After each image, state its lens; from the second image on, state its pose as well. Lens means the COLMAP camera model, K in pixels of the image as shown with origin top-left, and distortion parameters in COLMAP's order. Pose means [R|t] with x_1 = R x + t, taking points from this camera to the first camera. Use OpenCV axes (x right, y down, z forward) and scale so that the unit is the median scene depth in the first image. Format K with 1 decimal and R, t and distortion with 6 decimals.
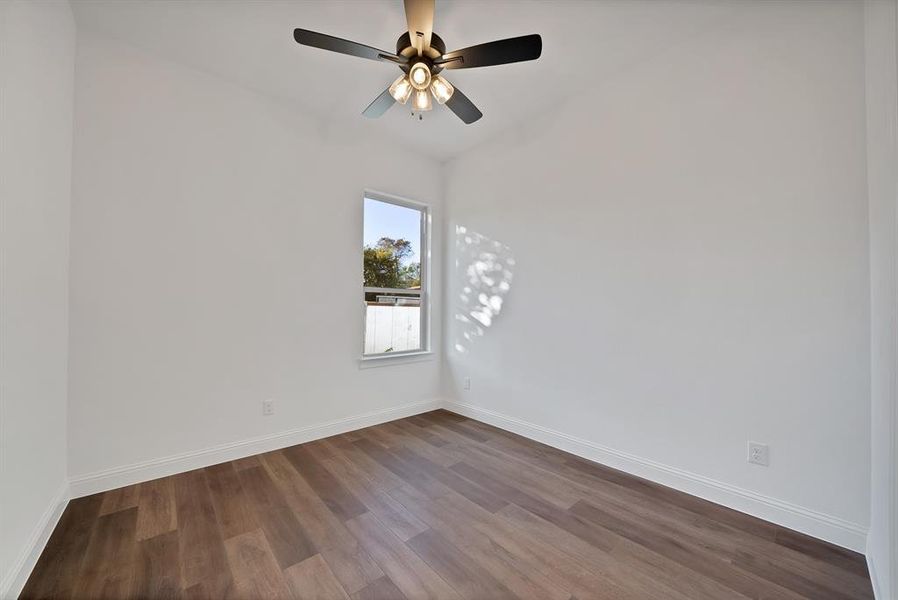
lens RADIAL K [[330.8, 0, 451.4], [0, 330.8, 305.2], [0, 0, 1]] dist [-0.001099, -0.000061]
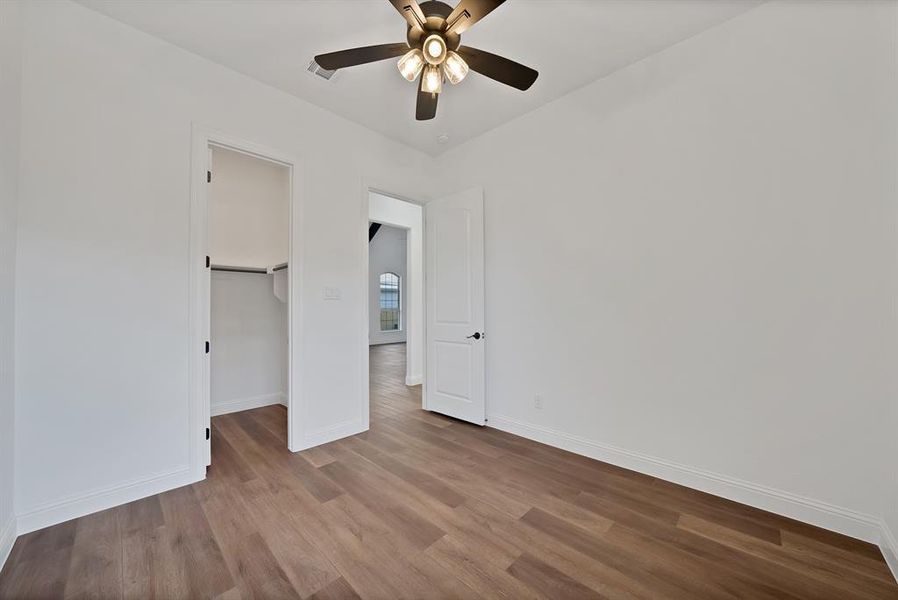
lens RADIAL K [[330.8, 0, 451.4], [0, 330.8, 305.2], [0, 0, 1]] dist [-0.001099, -0.000061]
pose [[-0.997094, 0.002509, -0.076143, -0.074406], [0.004609, 0.999613, -0.027418, 0.031022], [0.076045, -0.027689, -0.996720, 1.976831]]
